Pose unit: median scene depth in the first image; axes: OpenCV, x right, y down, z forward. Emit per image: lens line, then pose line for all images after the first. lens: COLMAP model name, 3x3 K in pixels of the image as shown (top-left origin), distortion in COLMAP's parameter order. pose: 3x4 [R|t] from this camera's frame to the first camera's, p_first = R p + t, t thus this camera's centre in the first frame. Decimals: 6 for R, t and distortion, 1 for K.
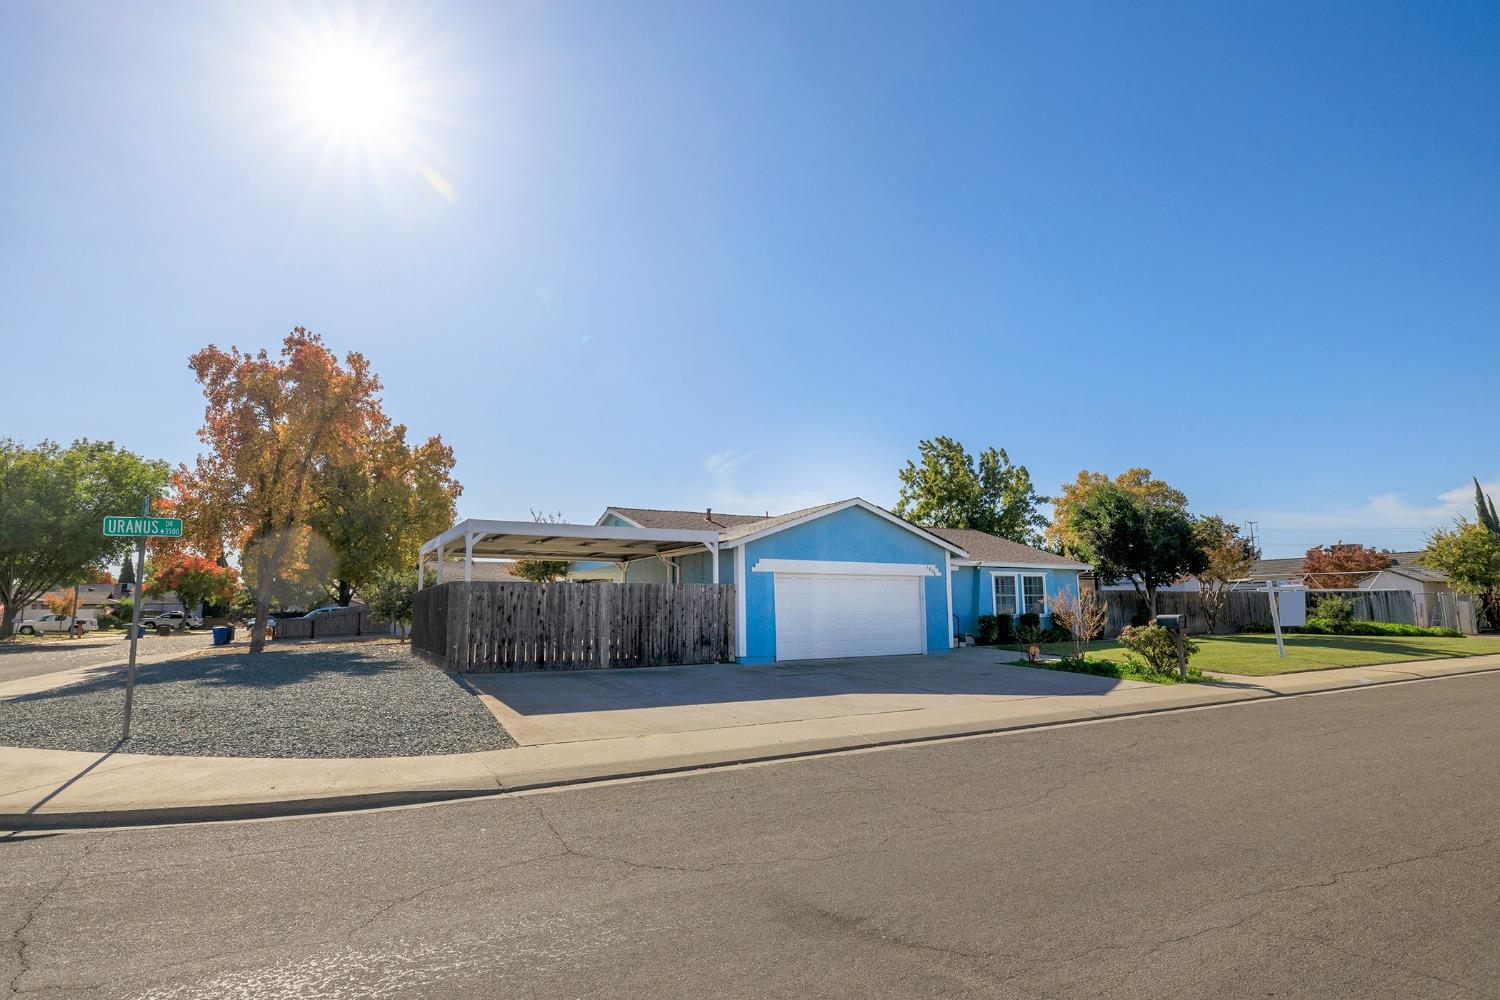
lens RADIAL K [[748.0, 0, 750.0], [0, 748.0, 500.0], [0, 0, 1]] dist [-0.001377, 0.000107]
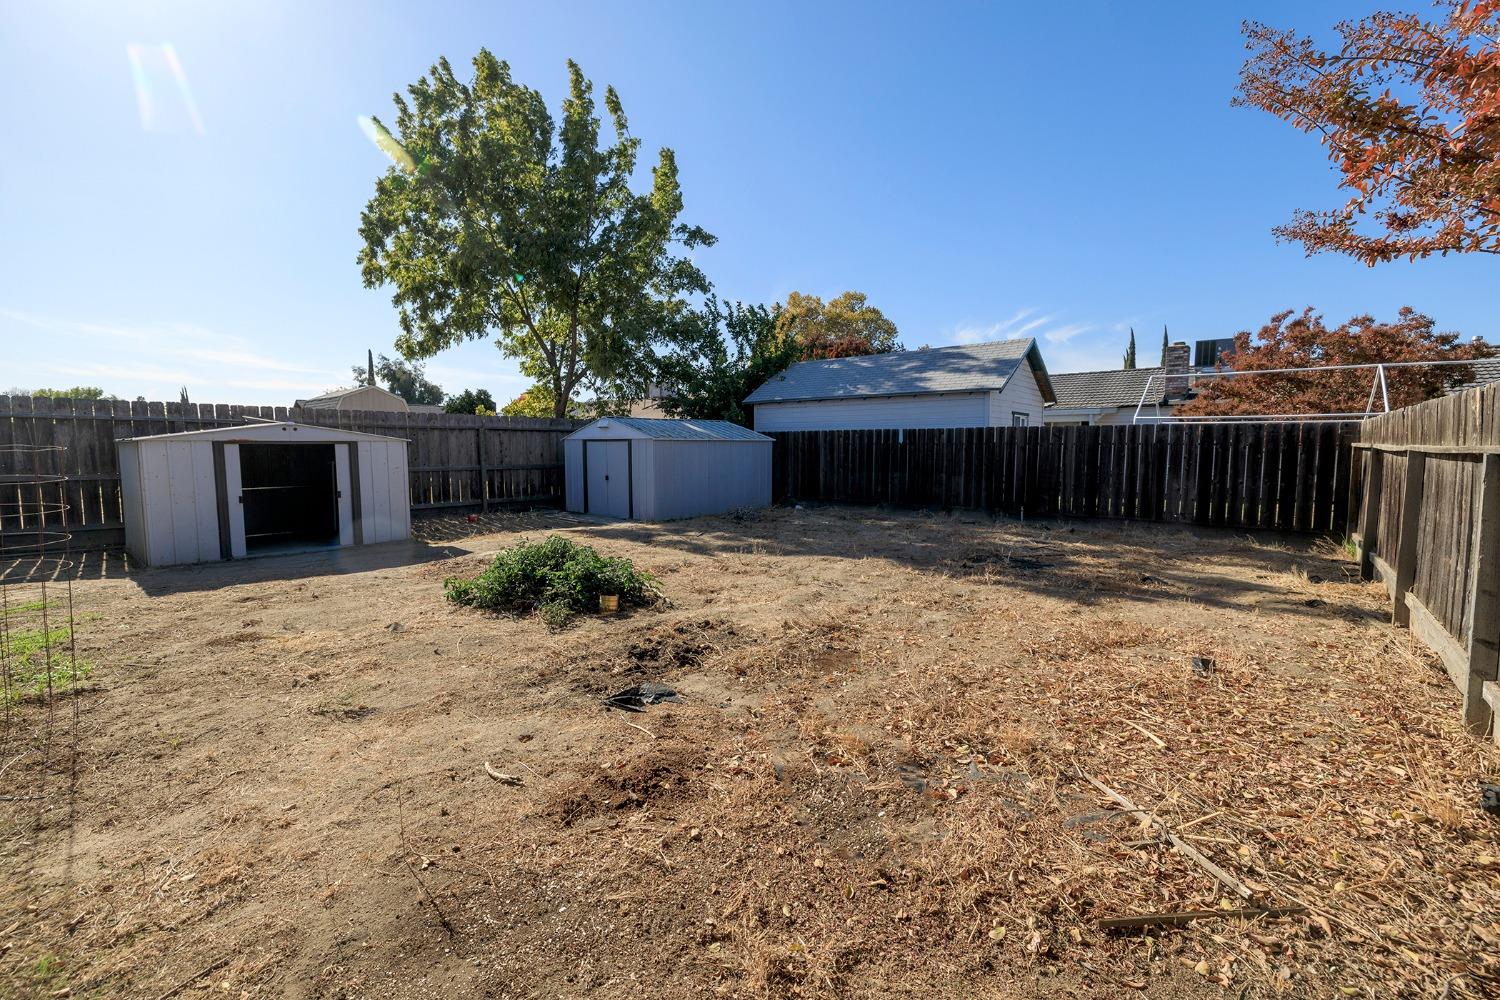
lens RADIAL K [[628.7, 0, 740.6], [0, 628.7, 494.9], [0, 0, 1]] dist [0.002017, 0.000050]
pose [[0.945531, -0.010465, 0.325365, 0.274954], [-0.058259, 0.977907, 0.200757, 0.081676], [-0.320277, -0.208777, 0.924032, 0.561322]]
